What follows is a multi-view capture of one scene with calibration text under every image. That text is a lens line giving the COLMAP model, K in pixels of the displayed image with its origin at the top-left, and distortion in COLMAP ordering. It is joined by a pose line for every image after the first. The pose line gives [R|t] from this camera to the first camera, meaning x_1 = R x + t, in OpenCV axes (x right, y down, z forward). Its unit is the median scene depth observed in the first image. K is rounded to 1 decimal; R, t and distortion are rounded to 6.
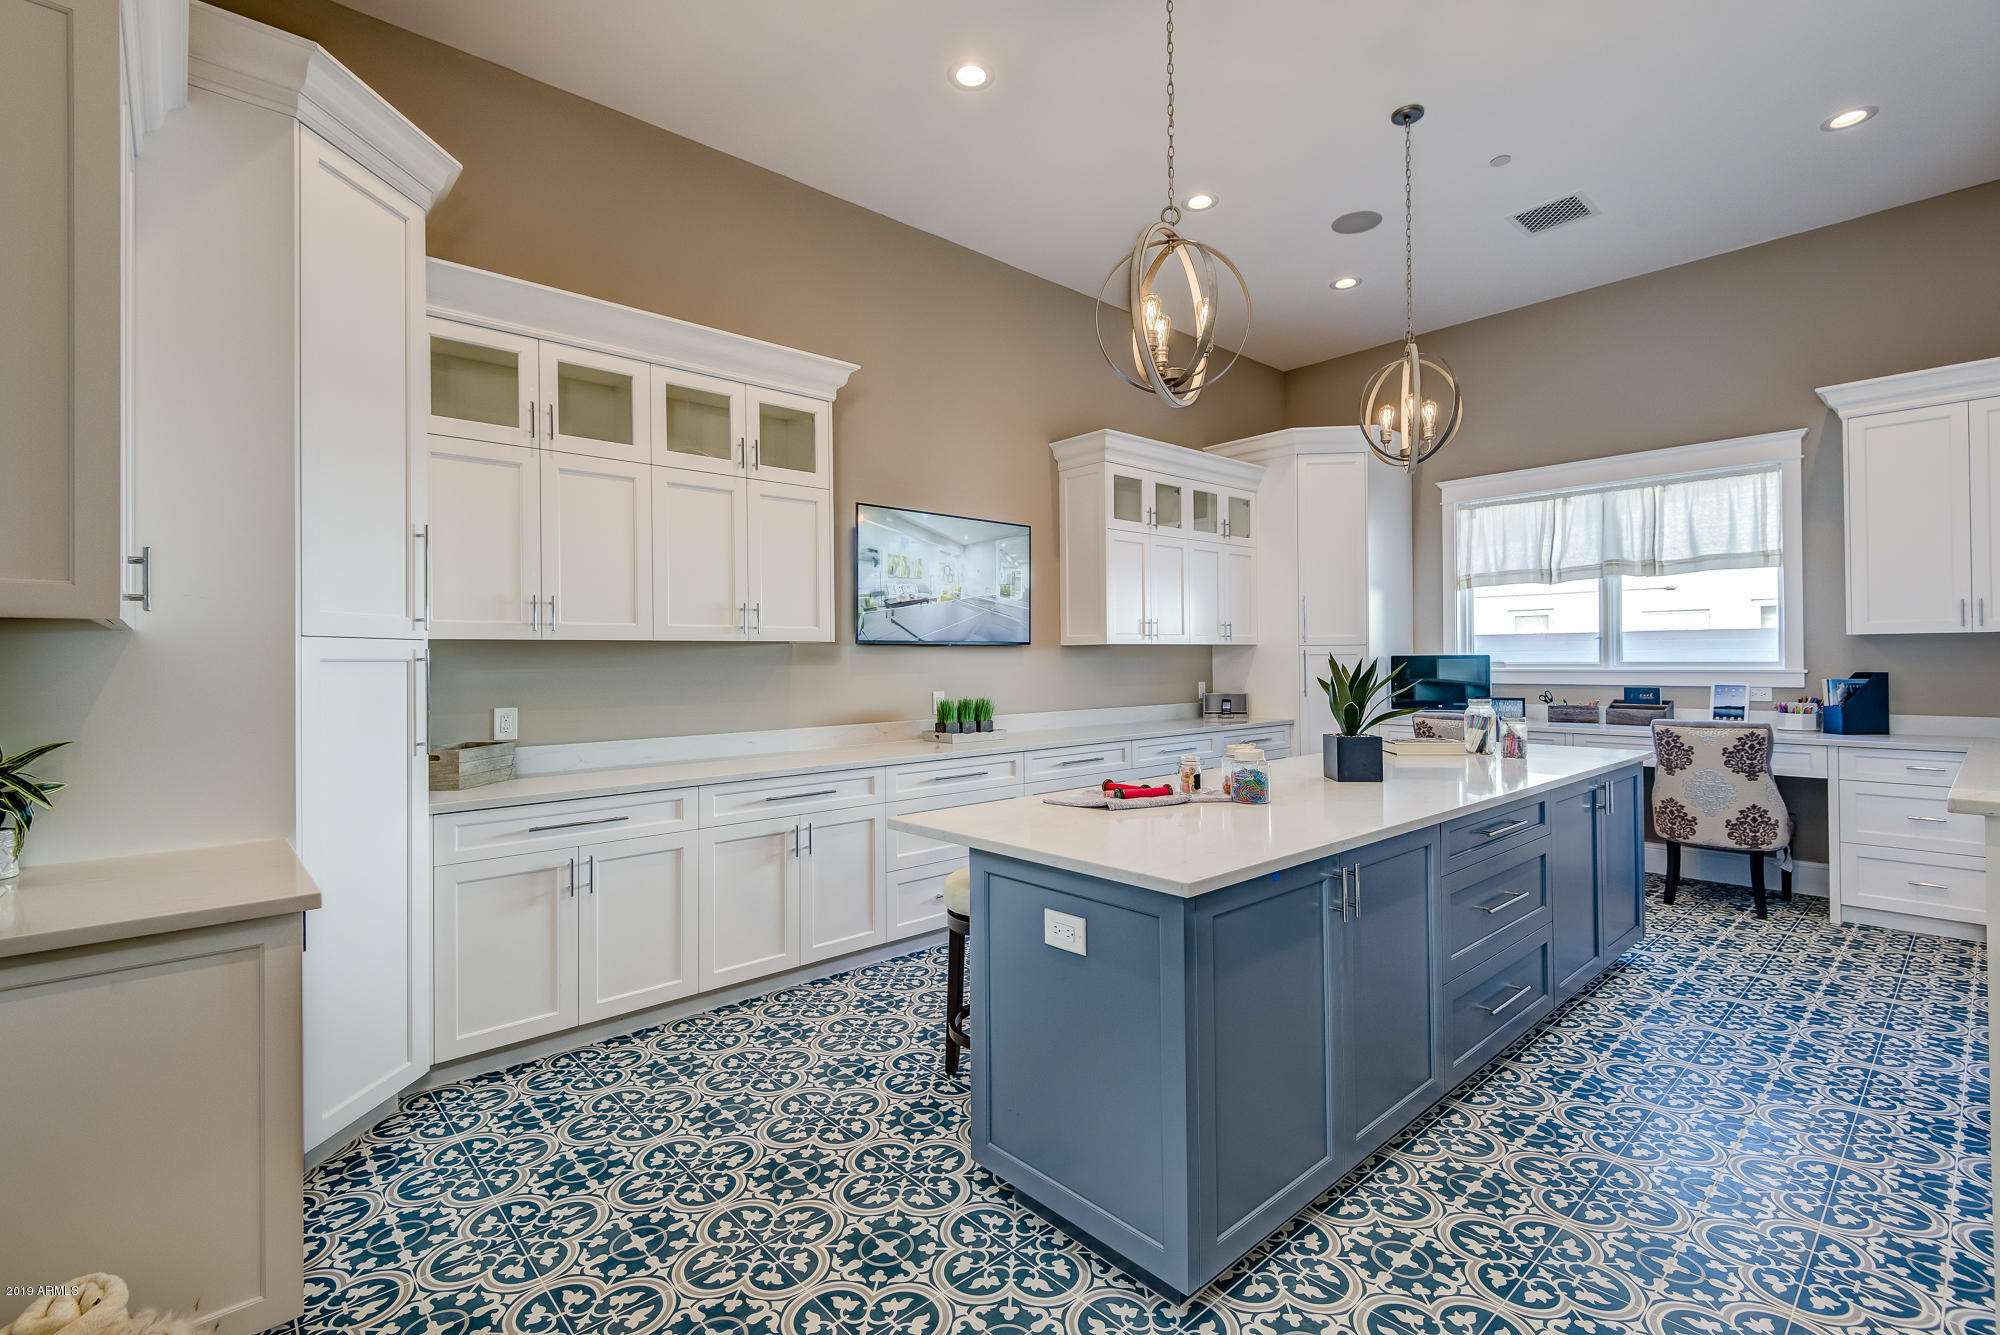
lens RADIAL K [[899.2, 0, 1006.2], [0, 899.2, 650.7], [0, 0, 1]] dist [0.017822, -0.011720]
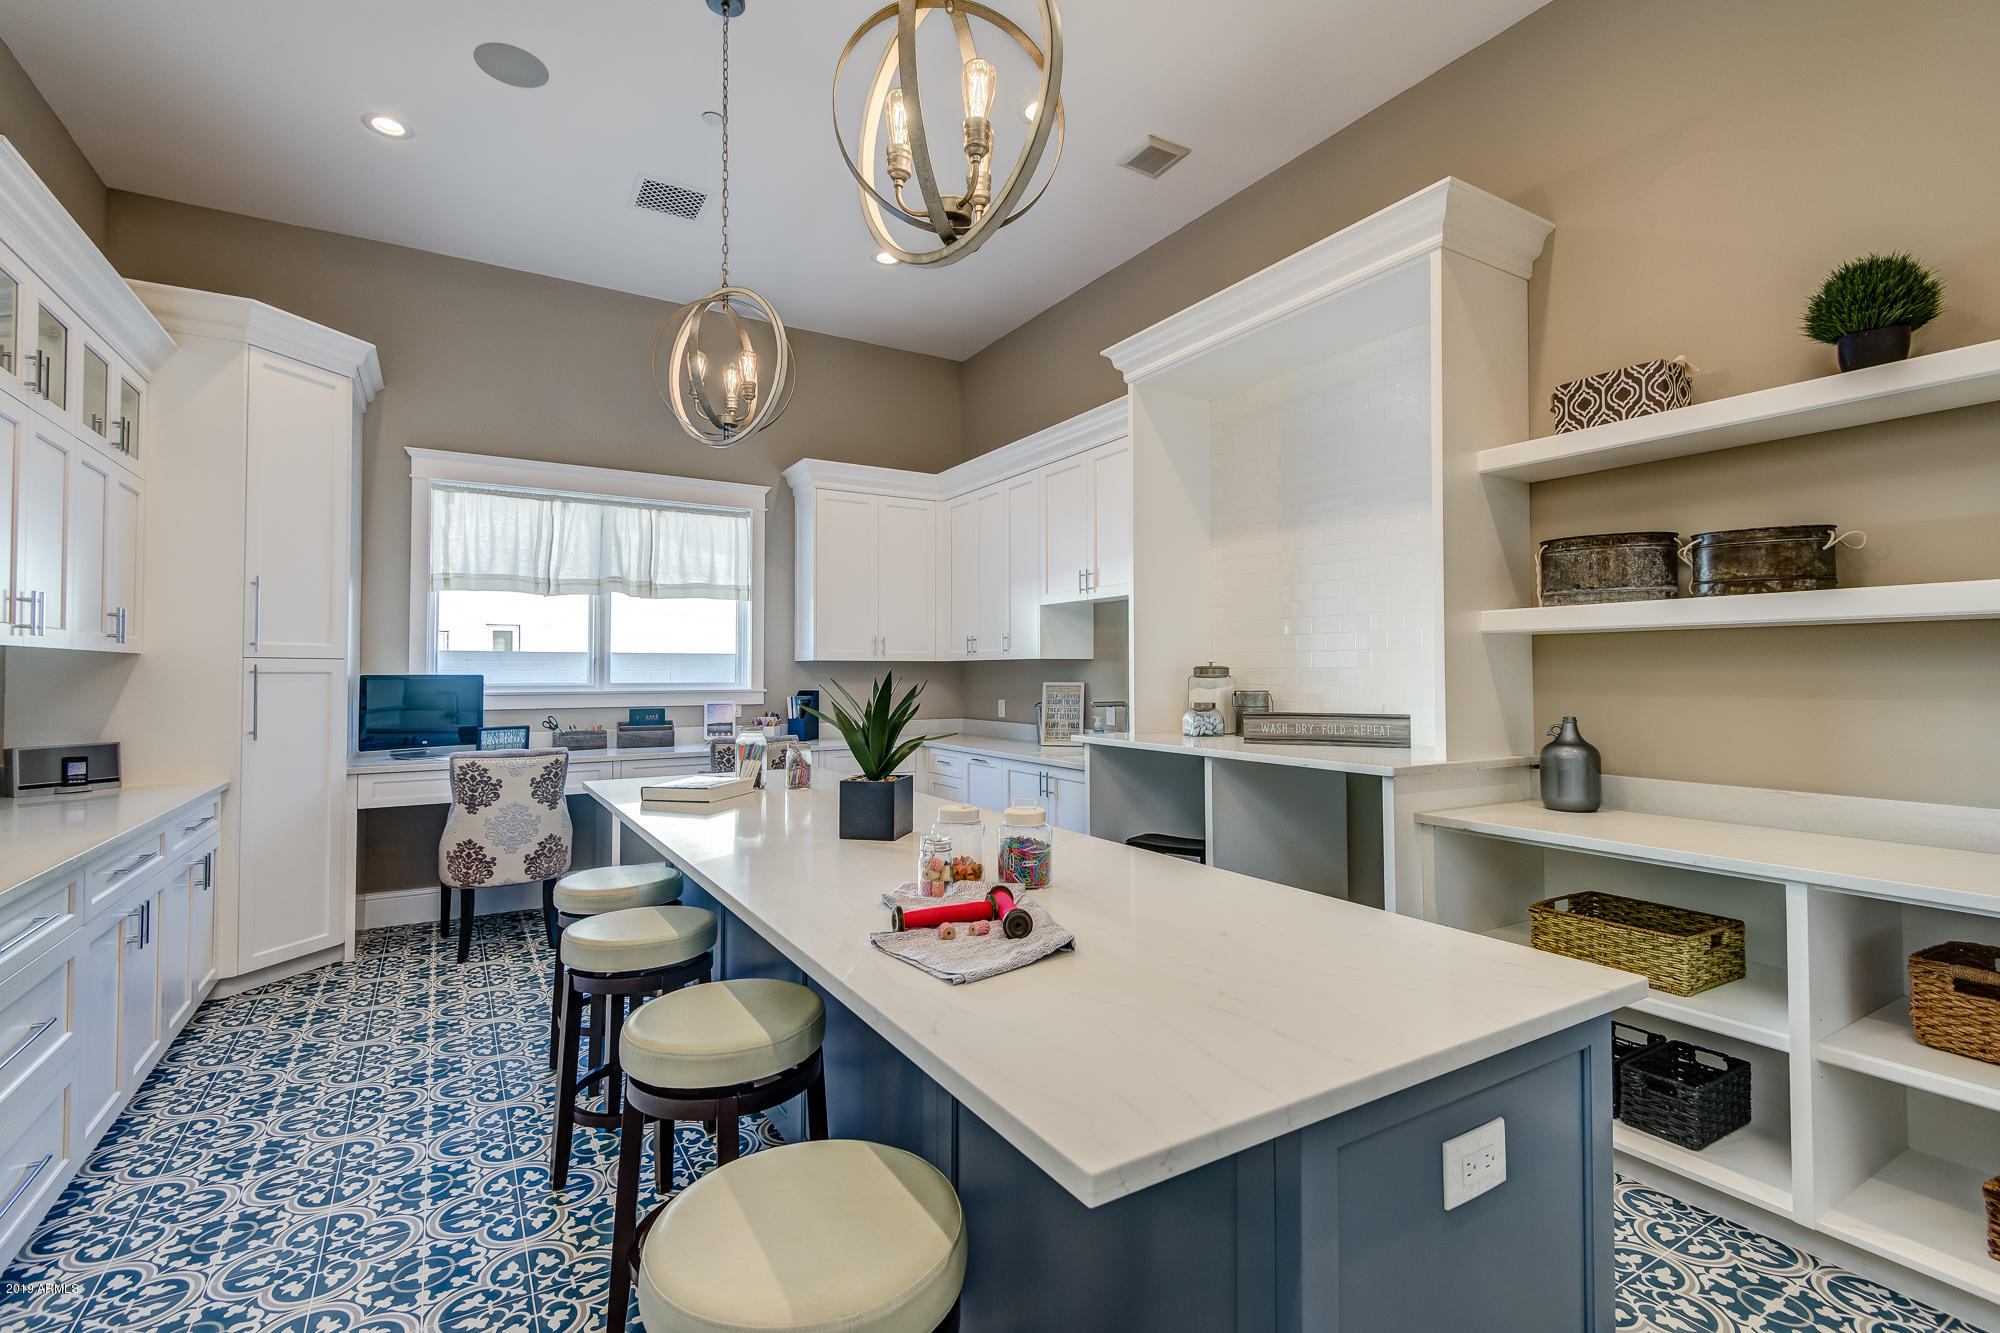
lens RADIAL K [[899.2, 0, 1002.7], [0, 899.2, 666.8], [0, 0, 1]] dist [0.017822, -0.011720]
pose [[0.184370, 0.014984, 0.982743, -0.205616], [-0.009693, 0.999863, -0.013426, 0.004088], [-0.982809, -0.007051, 0.184490, 0.436452]]
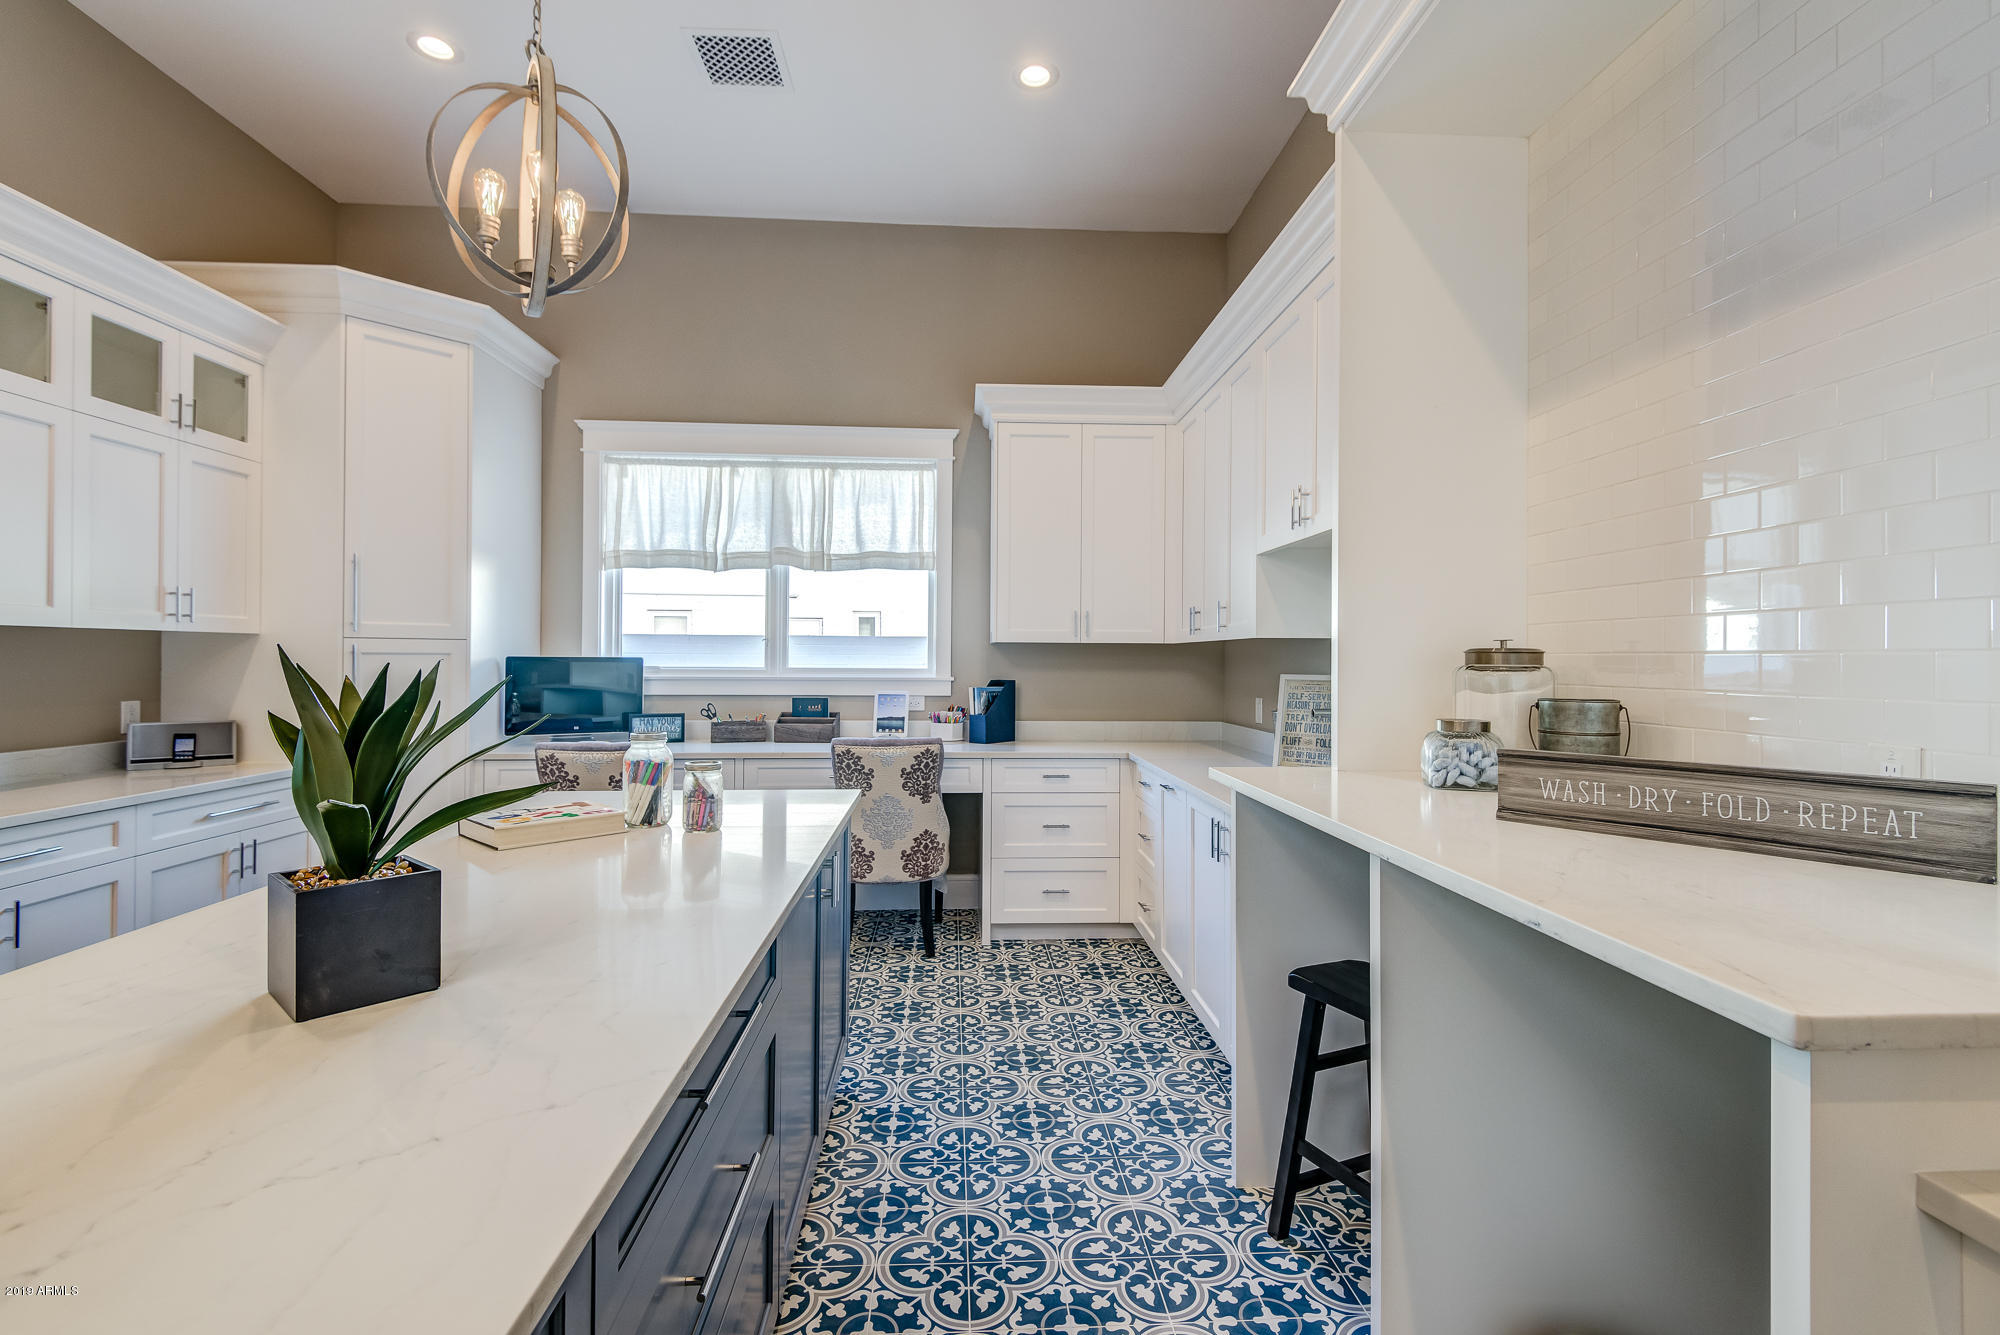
lens RADIAL K [[899.2, 0, 1002.7], [0, 899.2, 658.8], [0, 0, 1]] dist [0.017822, -0.011720]
pose [[0.626432, 0.012343, 0.779378, 0.150303], [-0.018680, 0.999825, -0.000819, 0.000621], [-0.779252, -0.014046, 0.626553, 0.323951]]
